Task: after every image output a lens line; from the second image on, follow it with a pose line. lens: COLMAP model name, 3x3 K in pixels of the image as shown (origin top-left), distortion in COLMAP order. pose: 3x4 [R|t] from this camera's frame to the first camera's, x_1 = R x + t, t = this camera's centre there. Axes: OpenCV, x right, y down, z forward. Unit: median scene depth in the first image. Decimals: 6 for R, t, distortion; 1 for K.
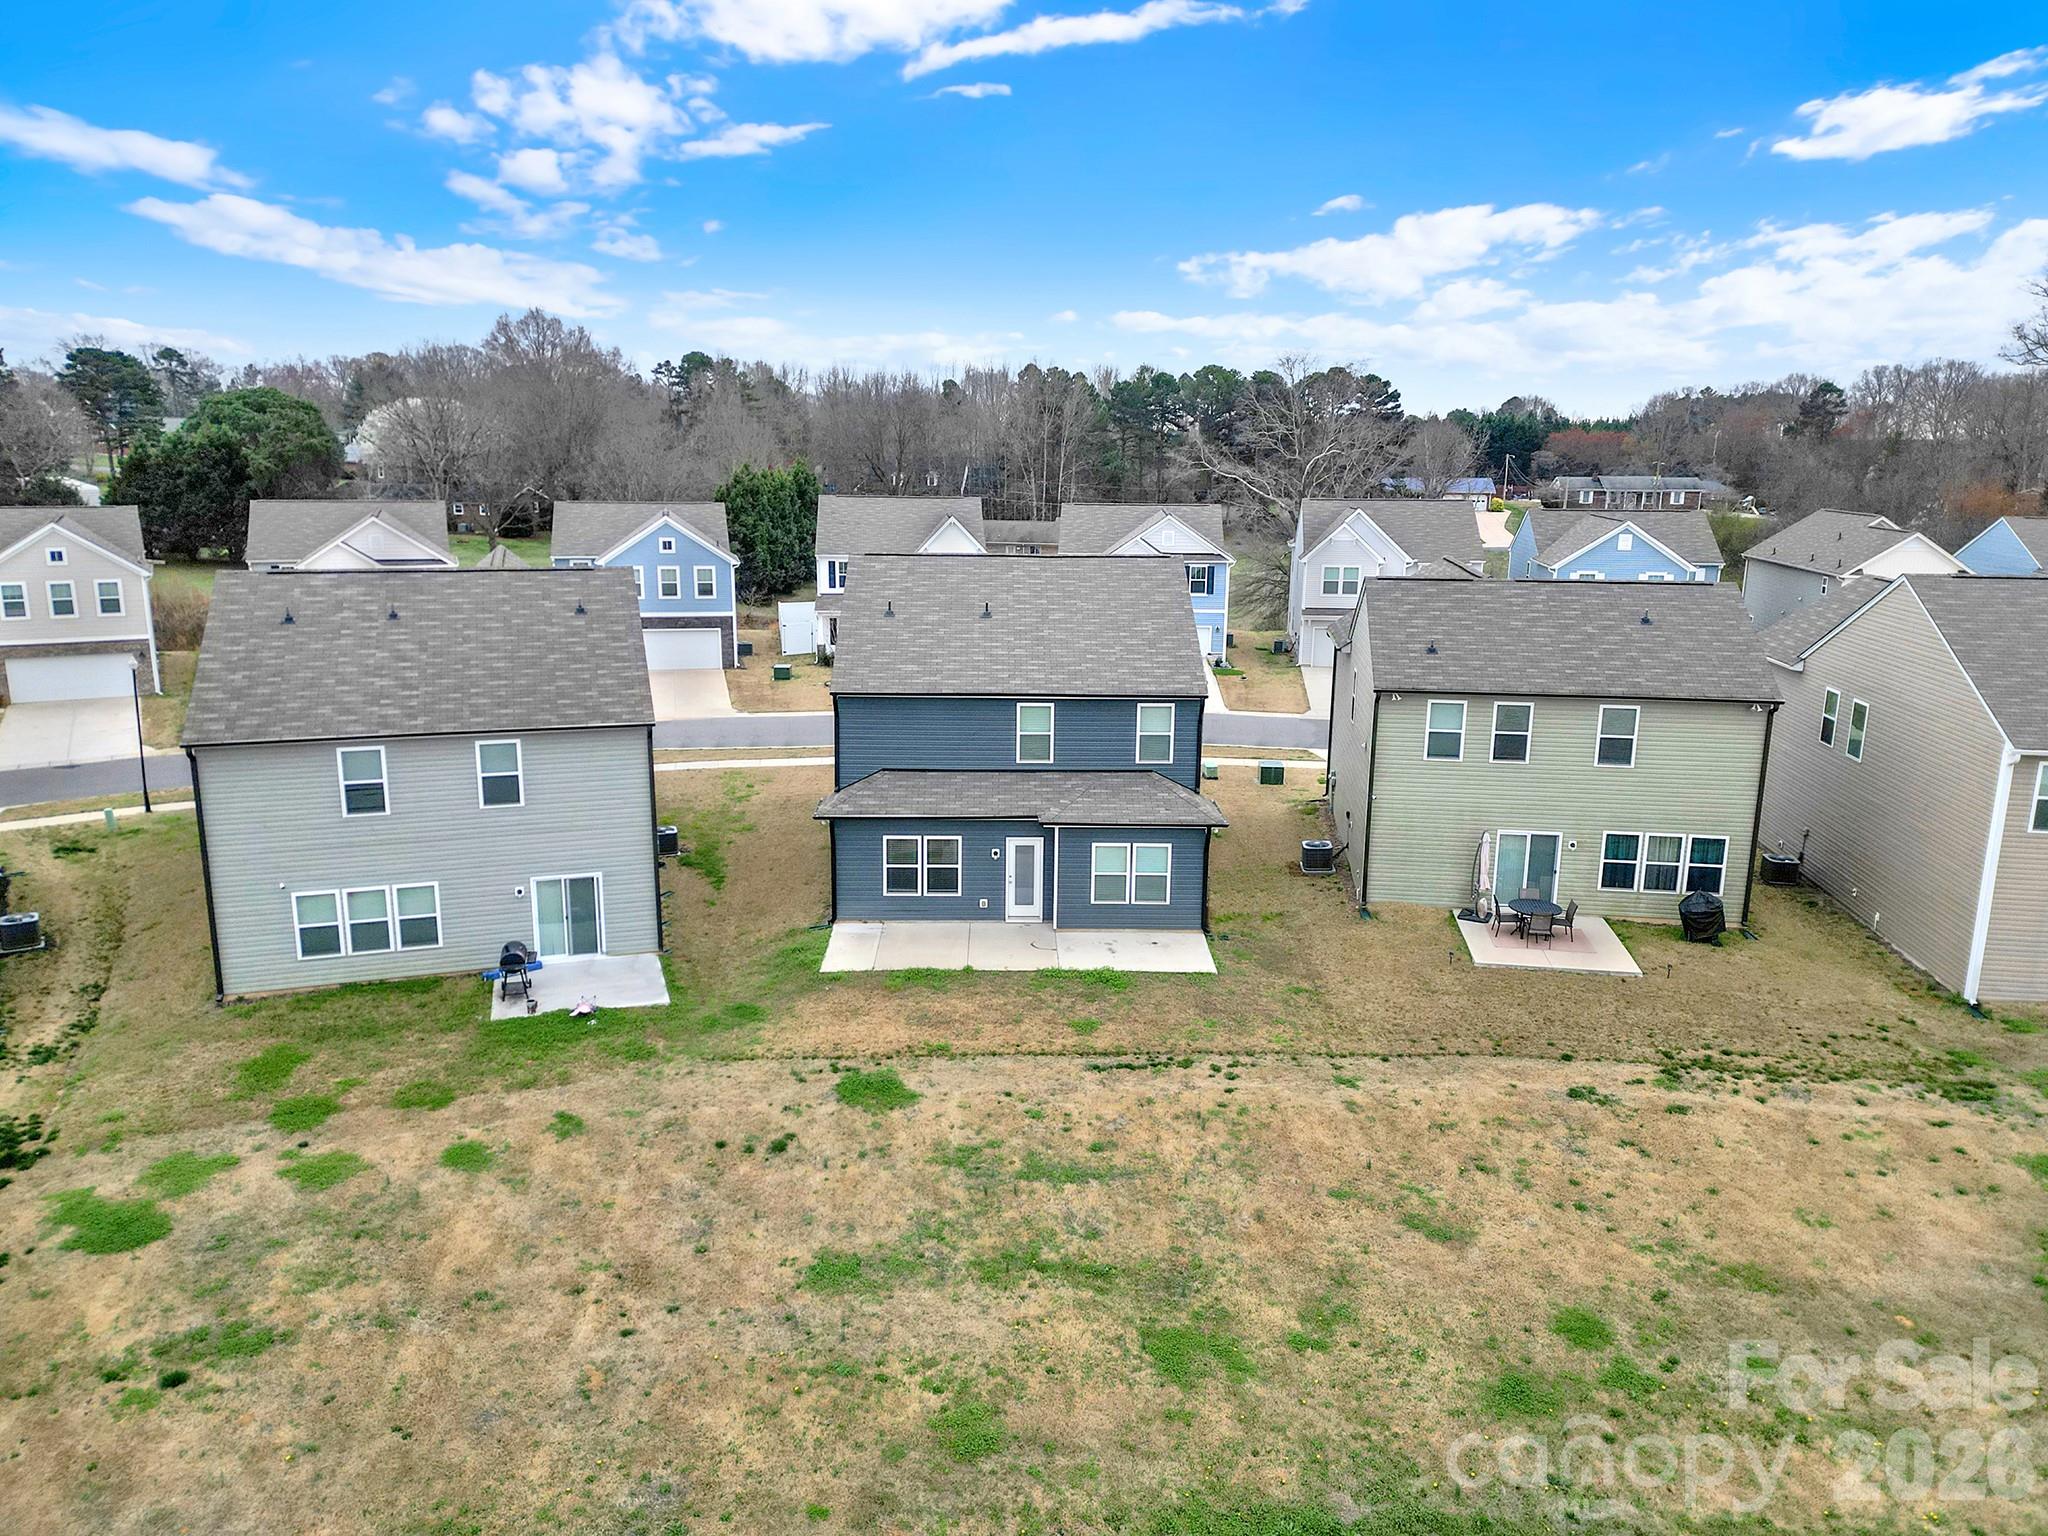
lens RADIAL K [[1465.2, 0, 1022.2], [0, 1465.2, 768.0], [0, 0, 1]] dist [0.033586, -0.028377]
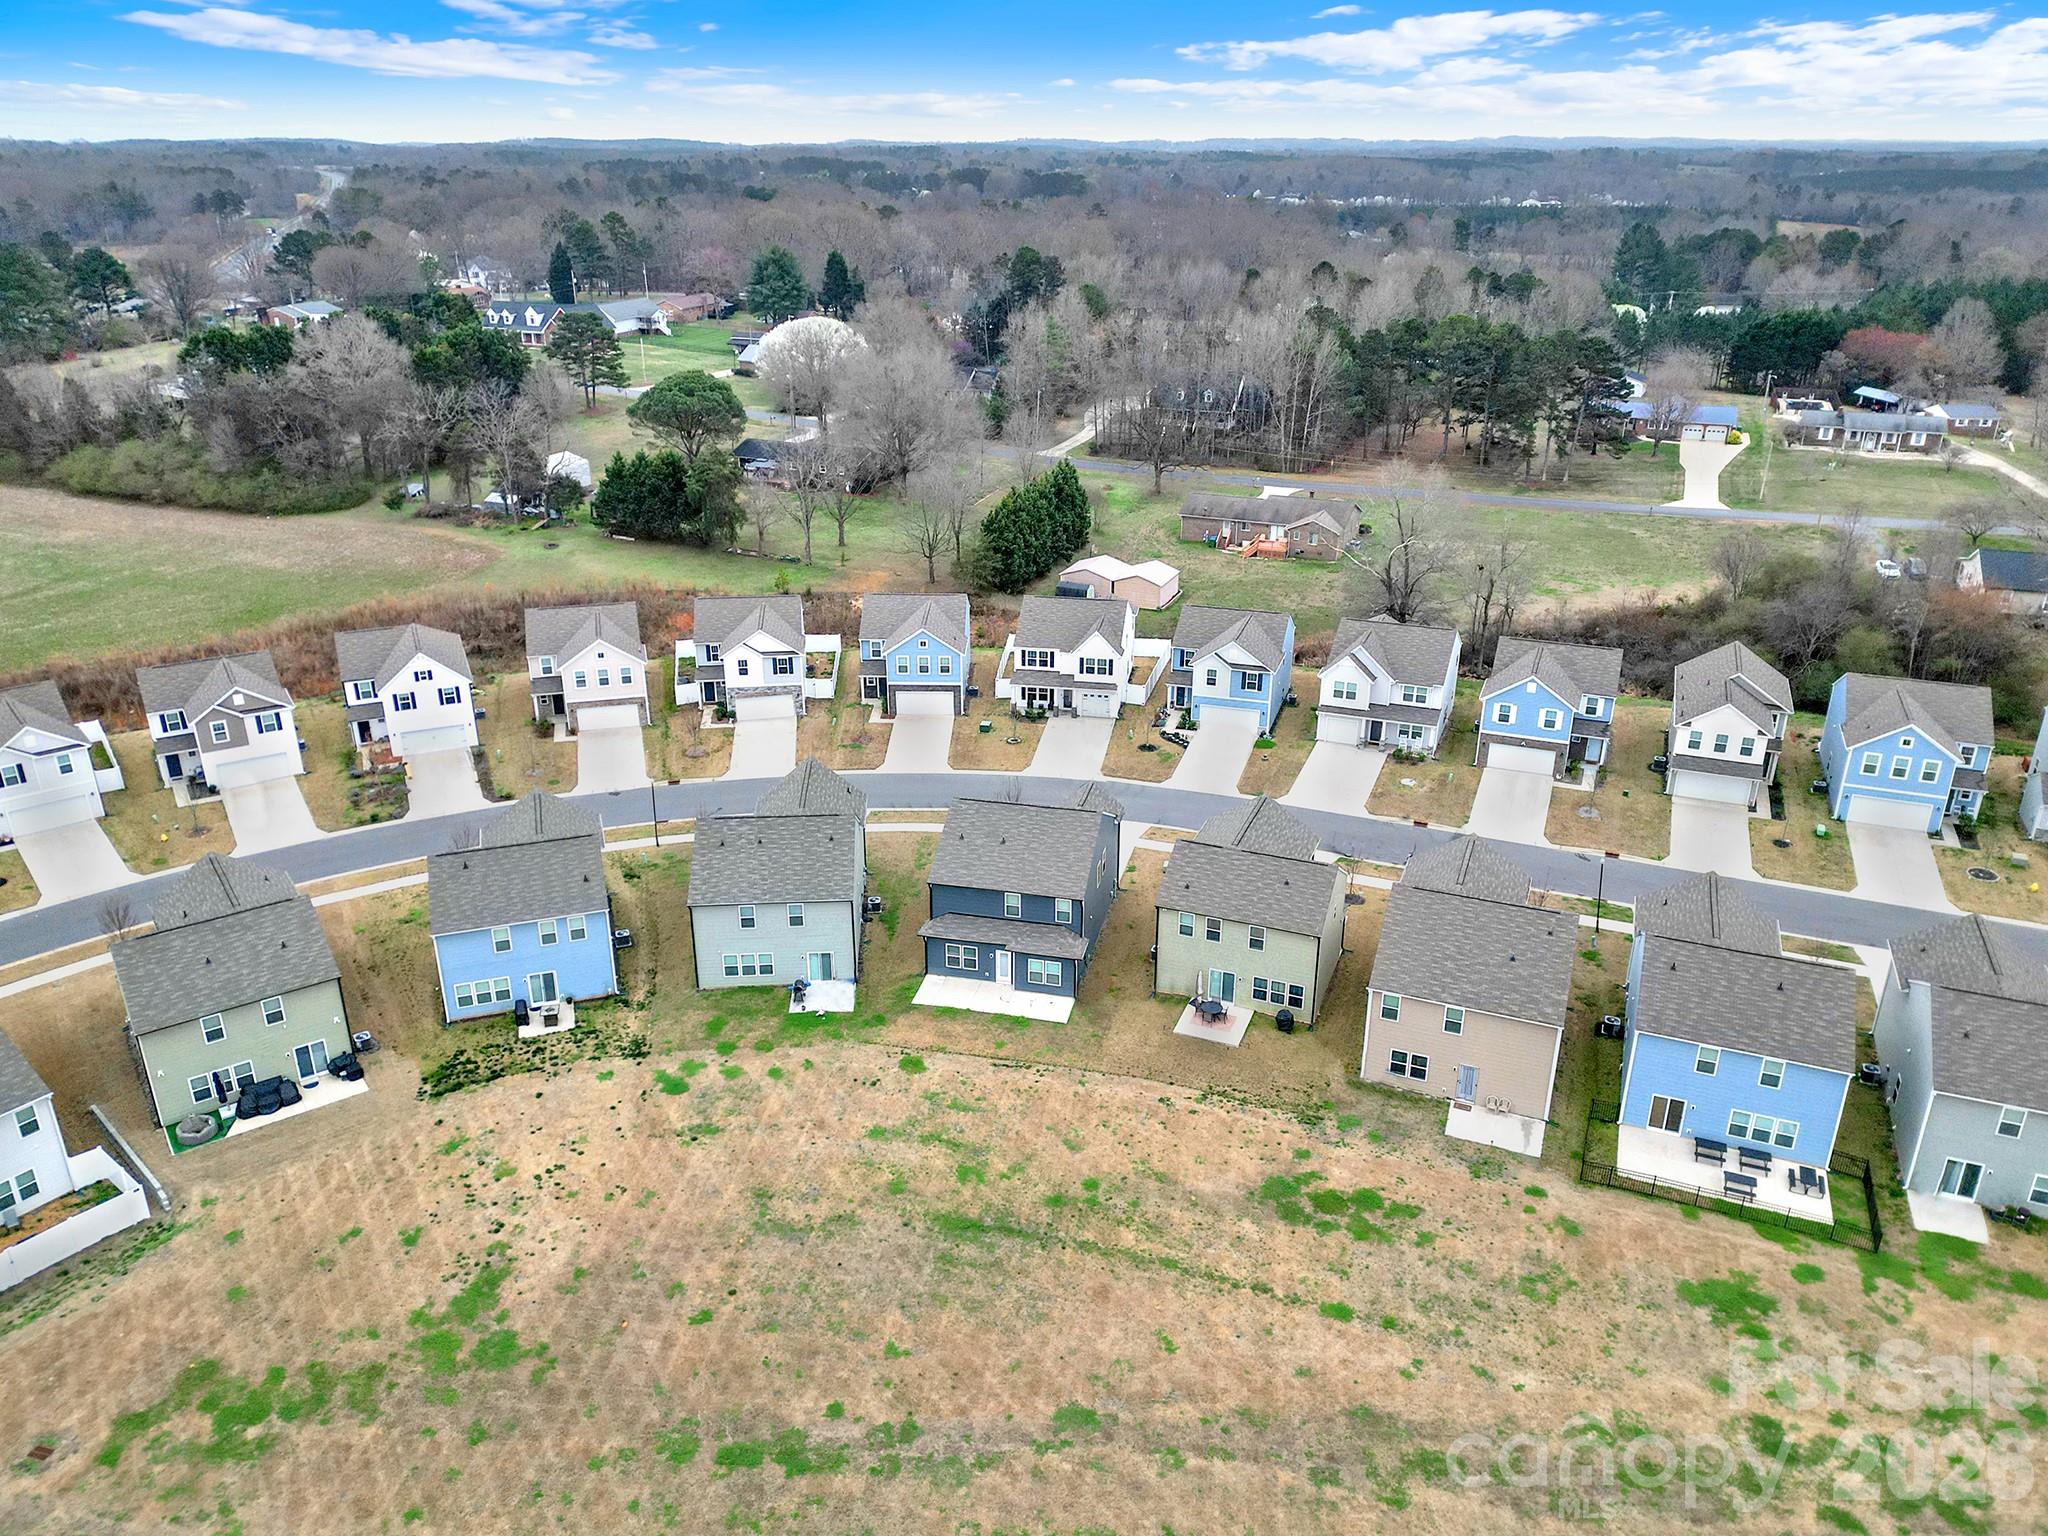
lens RADIAL K [[1465.2, 0, 1025.5], [0, 1465.2, 756.6], [0, 0, 1]] dist [0.033586, -0.028377]
pose [[0.968919, 0.087321, -0.231456, 0.683175], [-0.046498, 0.983239, 0.176293, -0.834838], [0.242971, -0.160051, 0.956739, -1.486406]]
